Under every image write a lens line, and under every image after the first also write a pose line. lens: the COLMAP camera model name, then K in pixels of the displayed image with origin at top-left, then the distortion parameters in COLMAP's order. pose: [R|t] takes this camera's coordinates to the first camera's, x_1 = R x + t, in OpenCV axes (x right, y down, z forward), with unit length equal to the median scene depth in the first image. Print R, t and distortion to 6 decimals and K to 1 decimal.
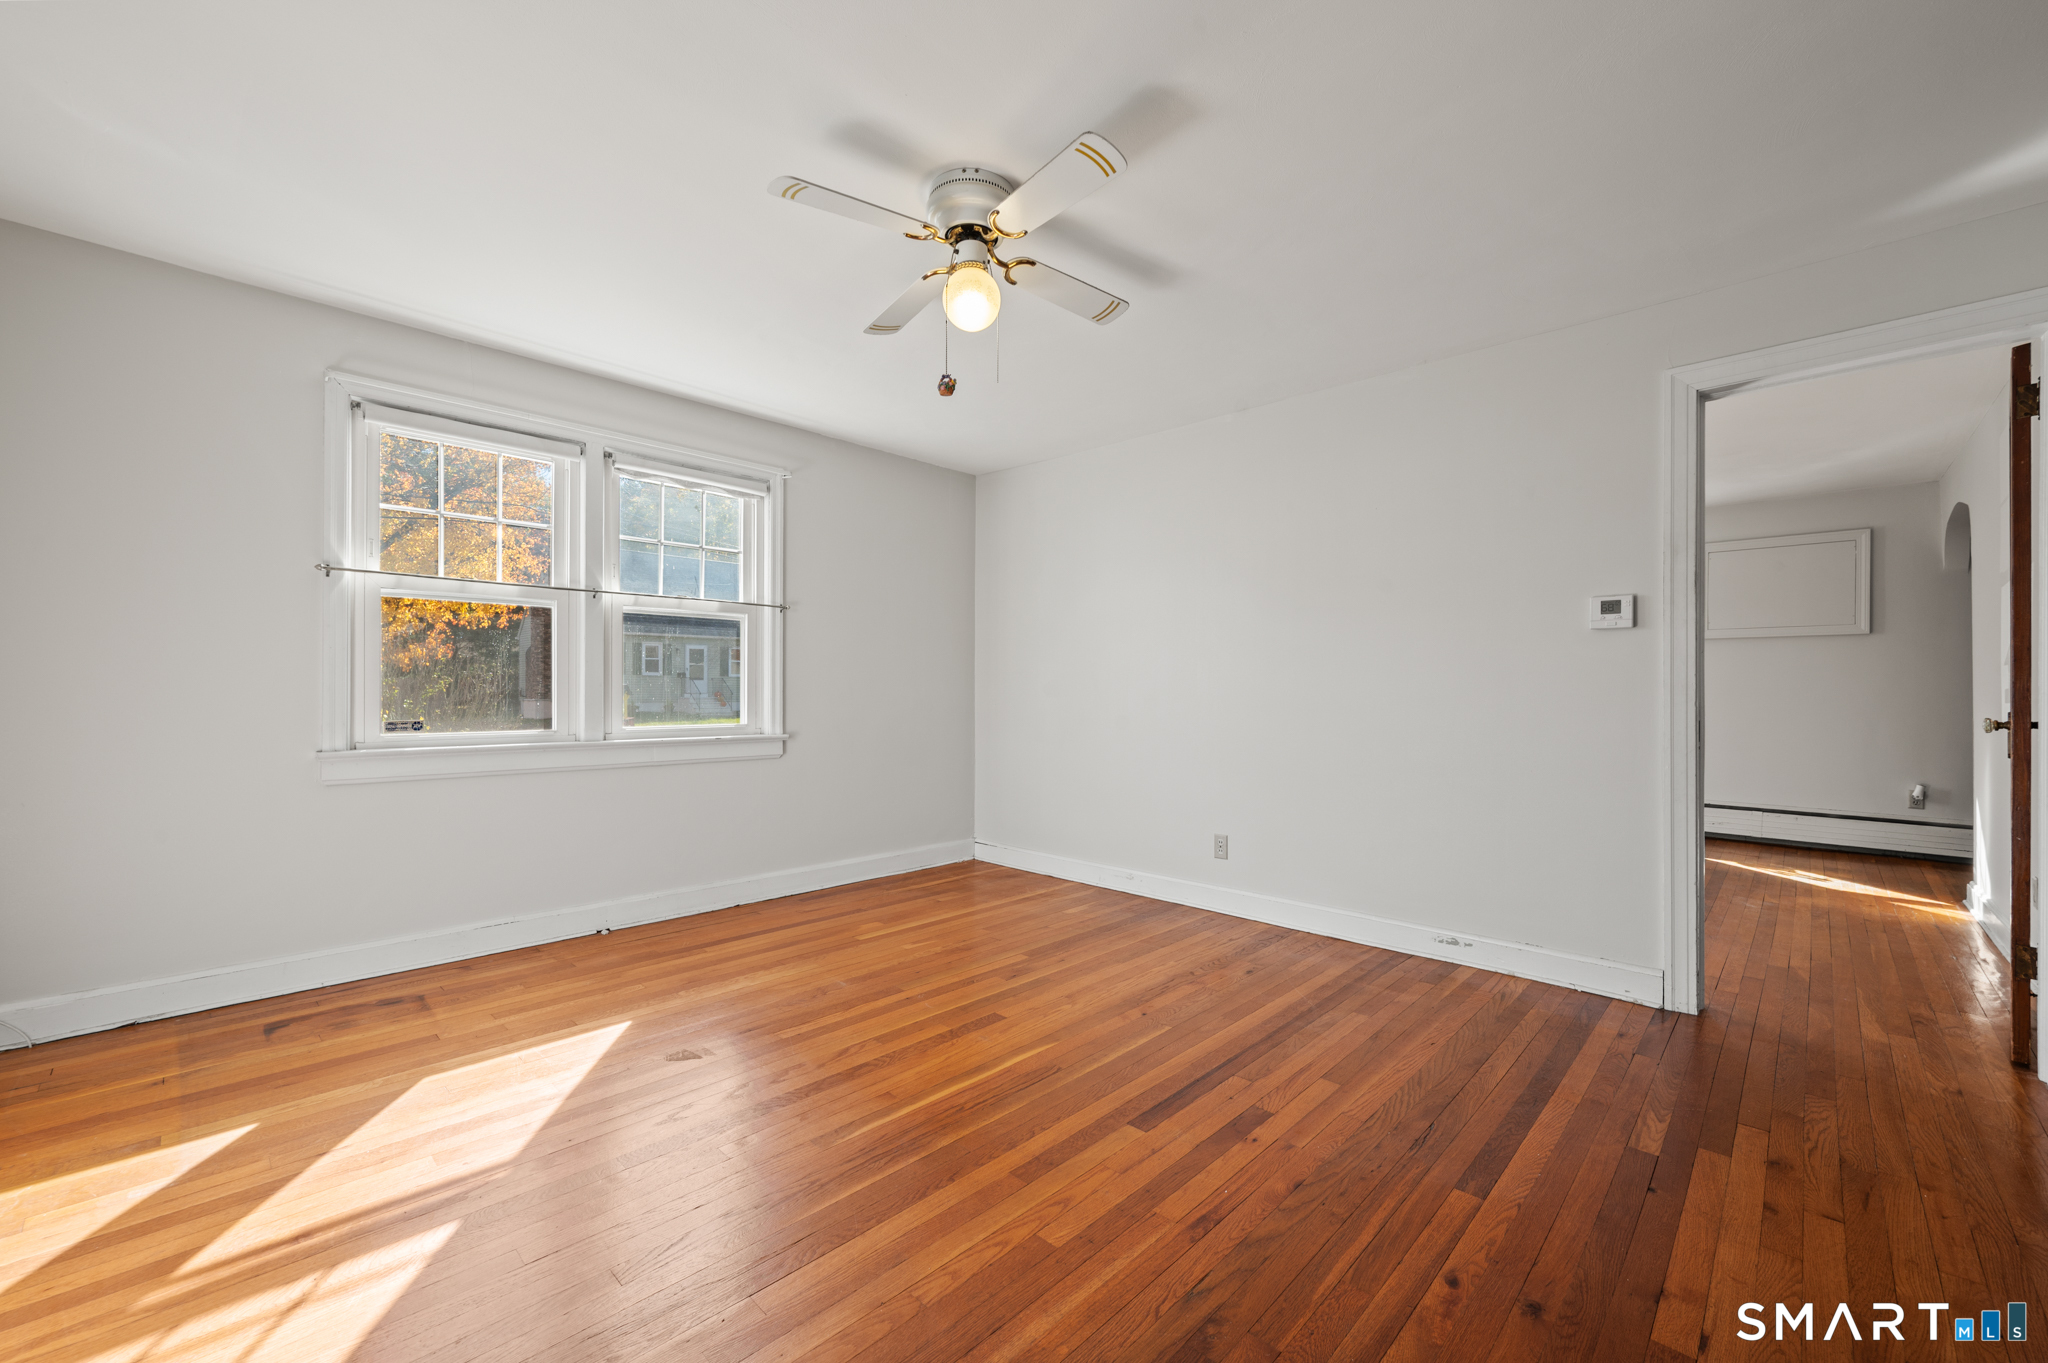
lens RADIAL K [[814.5, 0, 1025.6], [0, 814.5, 690.8], [0, 0, 1]] dist [0.000758, 0.000027]
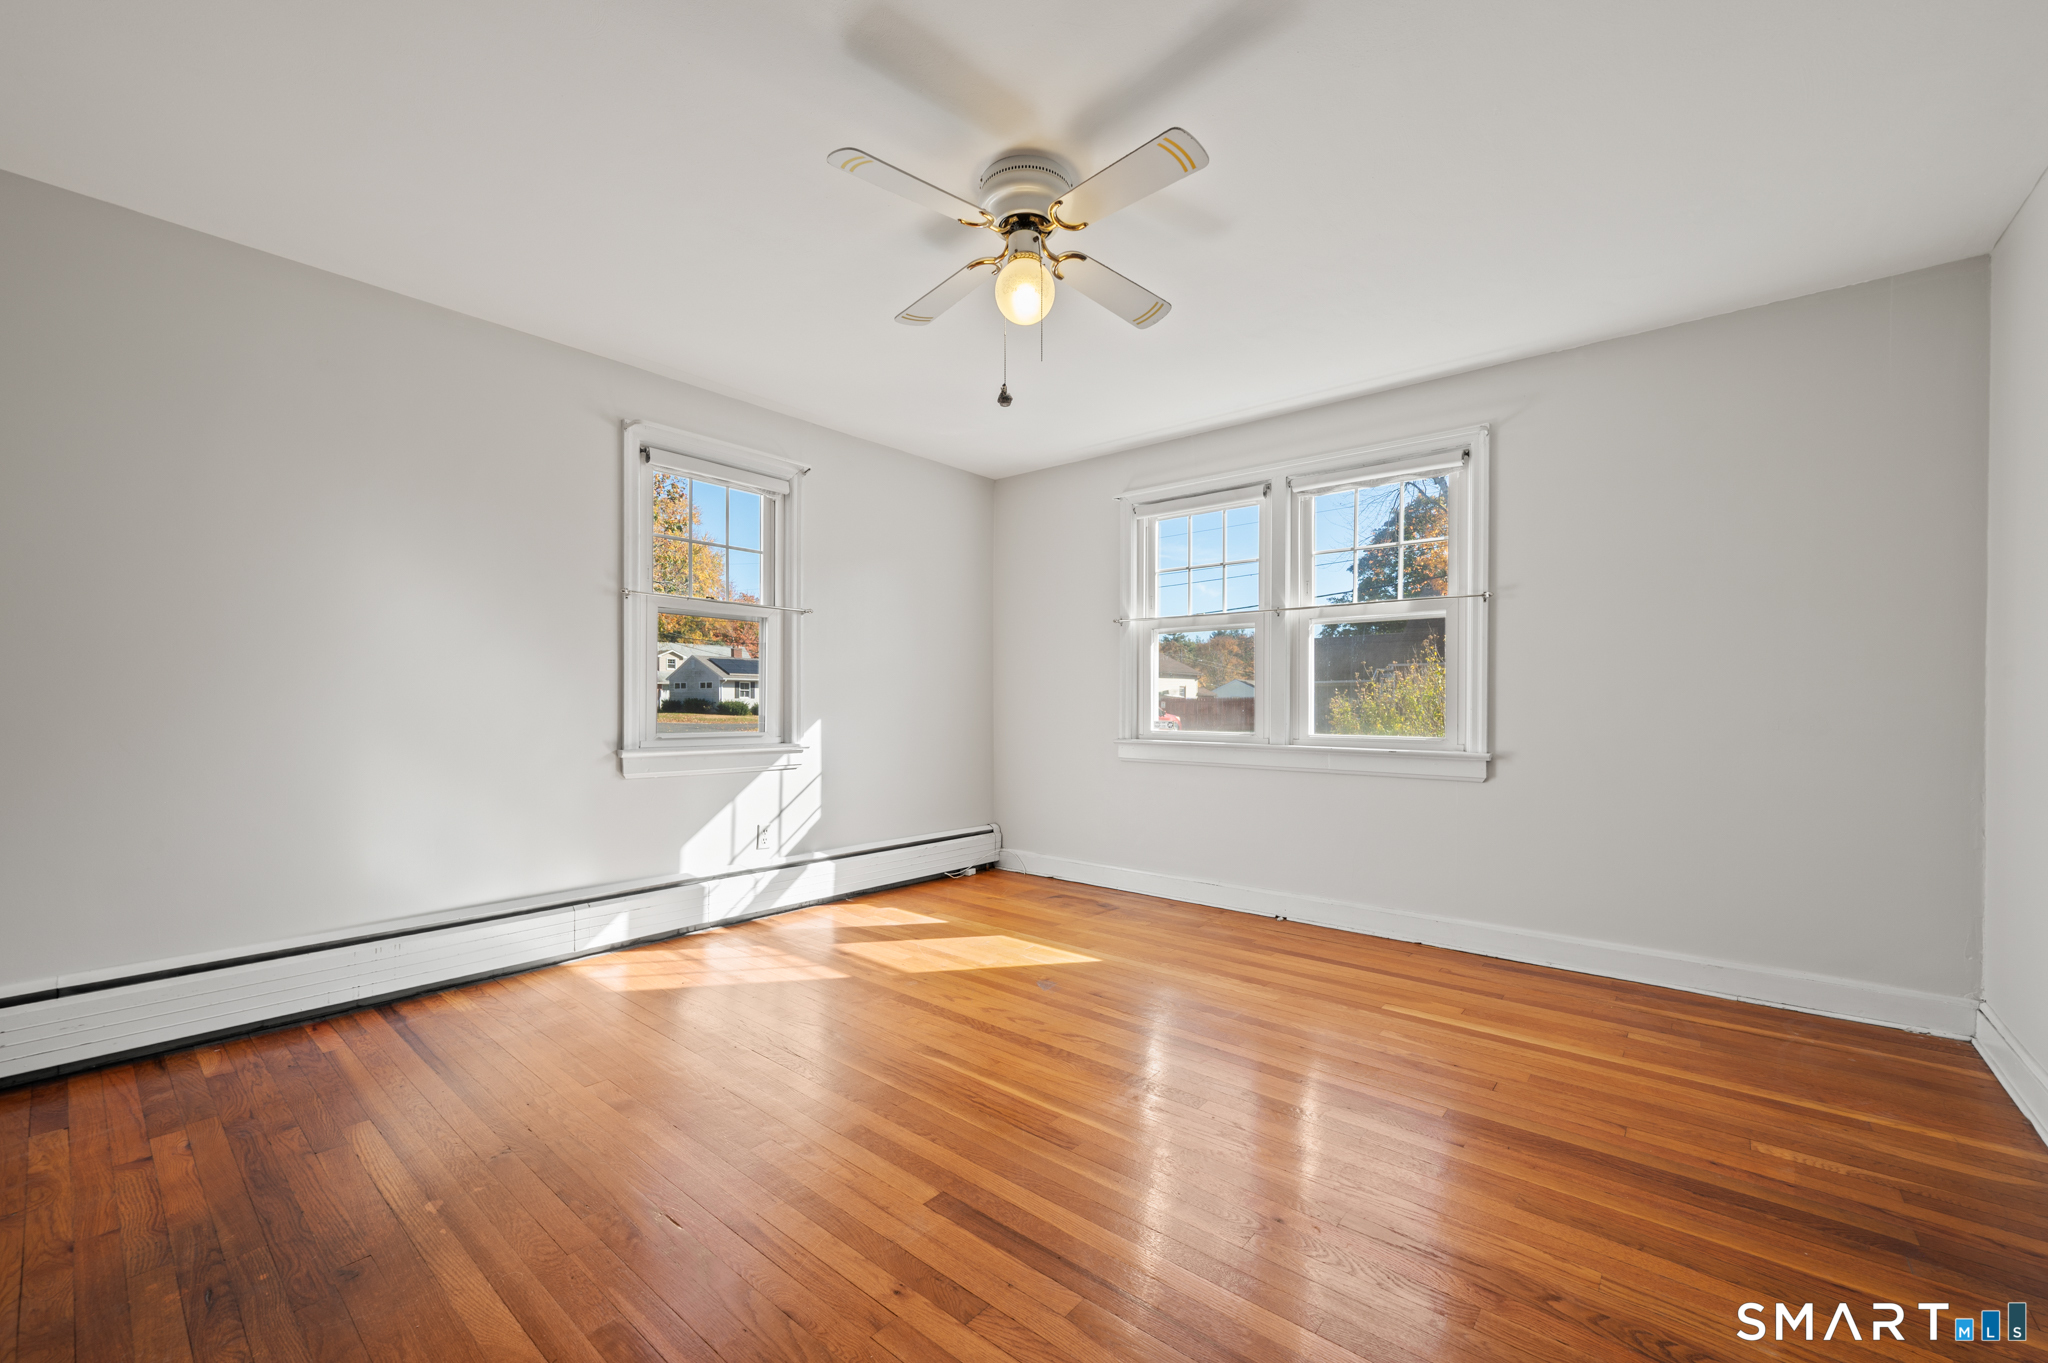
lens RADIAL K [[818.2, 0, 1022.9], [0, 818.2, 706.8], [0, 0, 1]] dist [-0.000432, -0.000080]
pose [[0.071047, 0.003828, -0.997466, 0.662917], [-0.001468, 0.999992, 0.003733, 0.007205], [0.997472, 0.001199, 0.071052, 0.678437]]
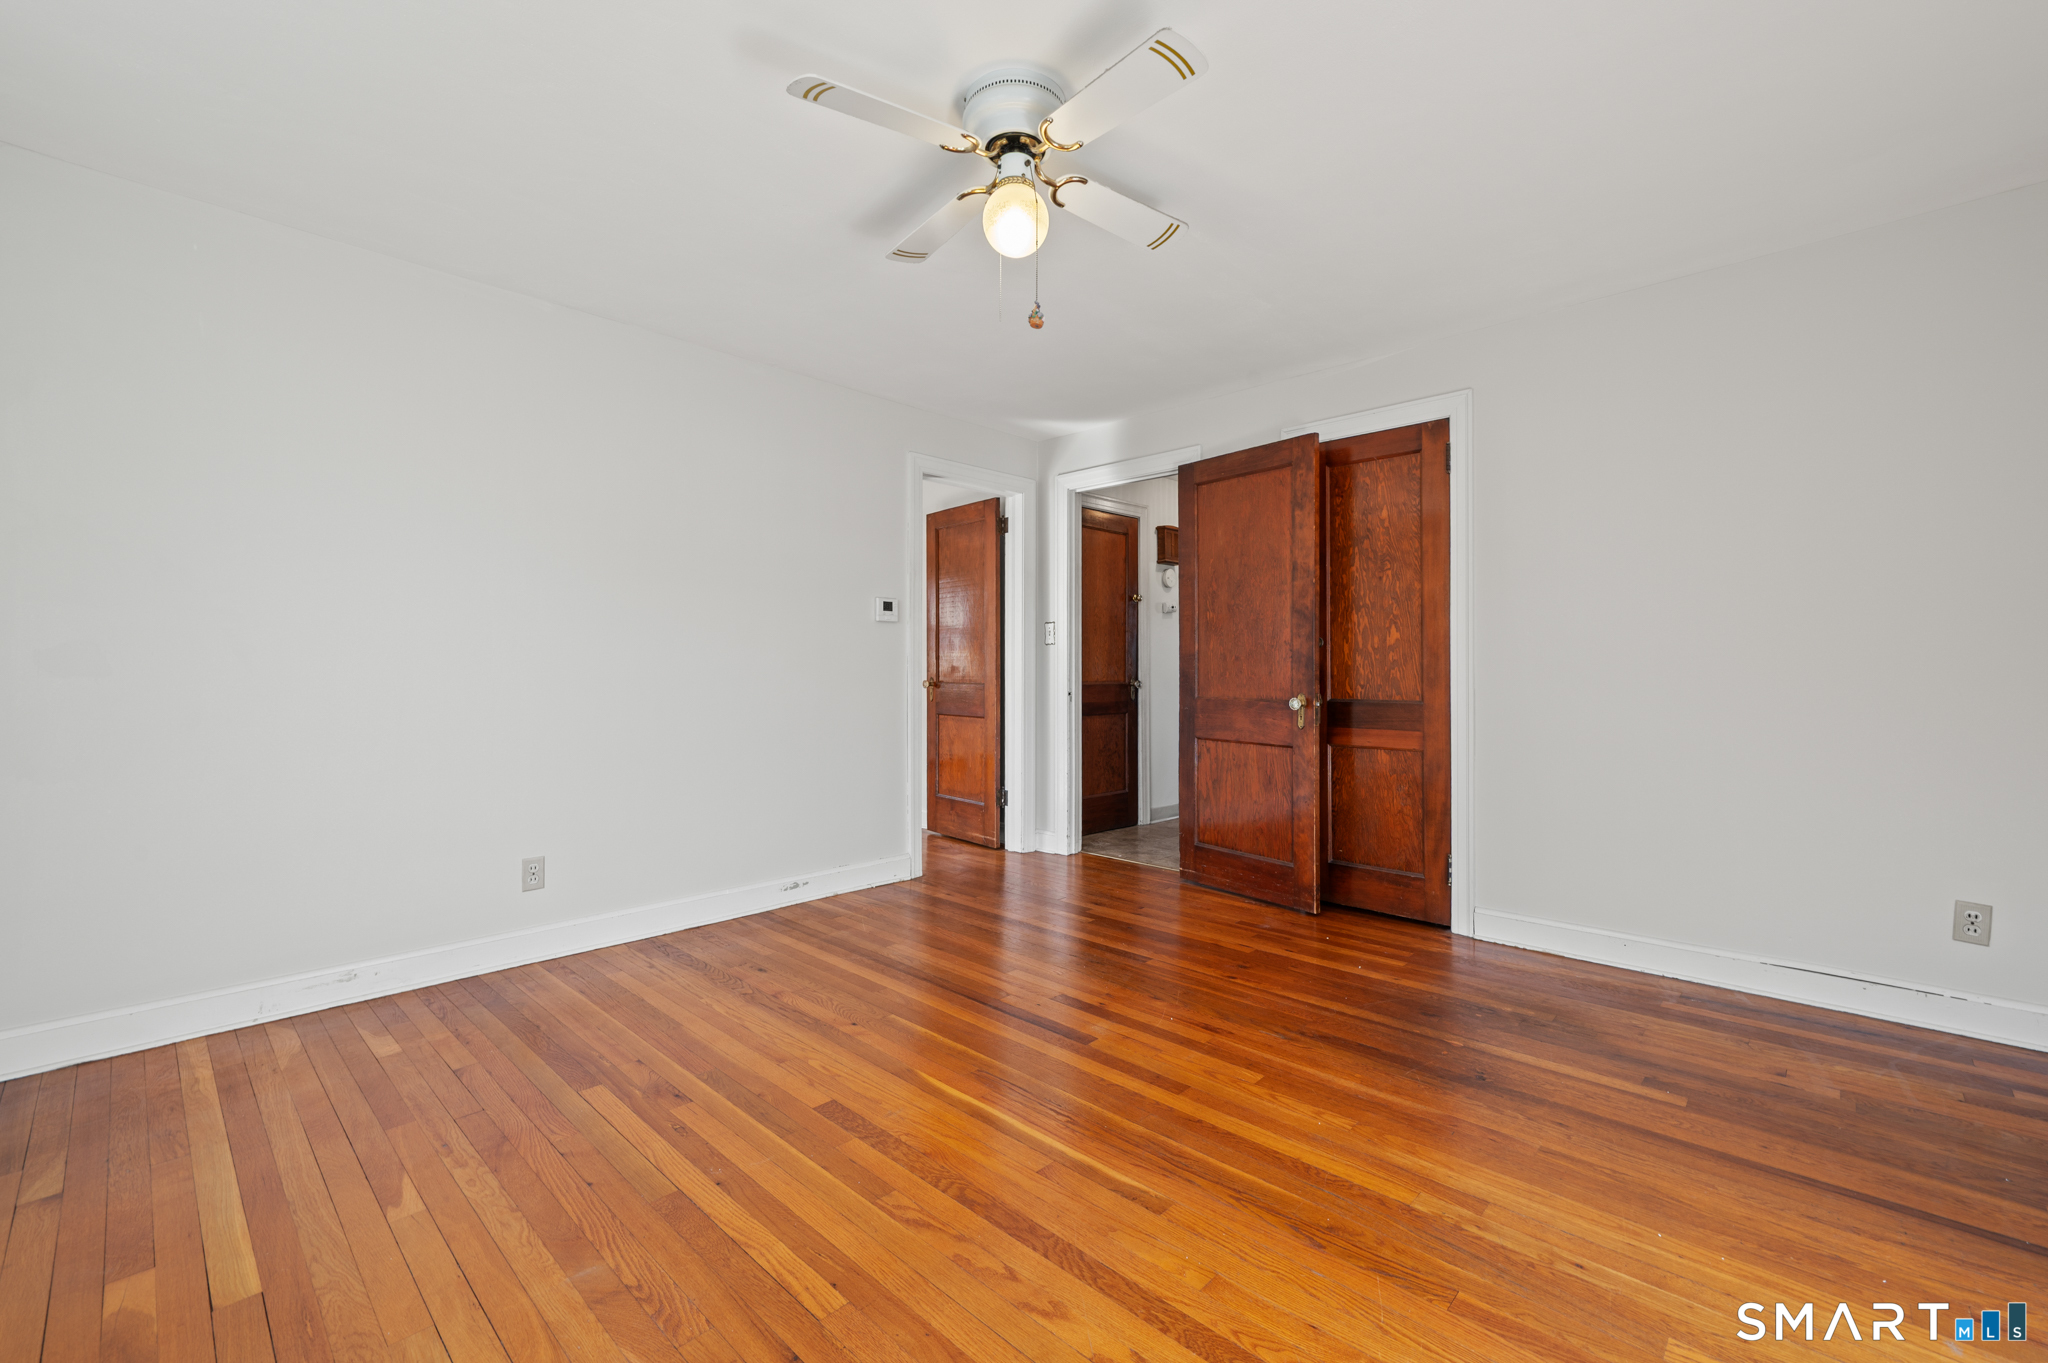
lens RADIAL K [[860.2, 0, 1025.5], [0, 860.2, 642.4], [0, 0, 1]] dist [-0.001172, -0.000350]
pose [[-0.002818, 0.023261, 0.999725, -0.731319], [-0.002227, 0.999727, -0.023268, -0.005598], [-0.999994, -0.002292, -0.002766, 0.722922]]
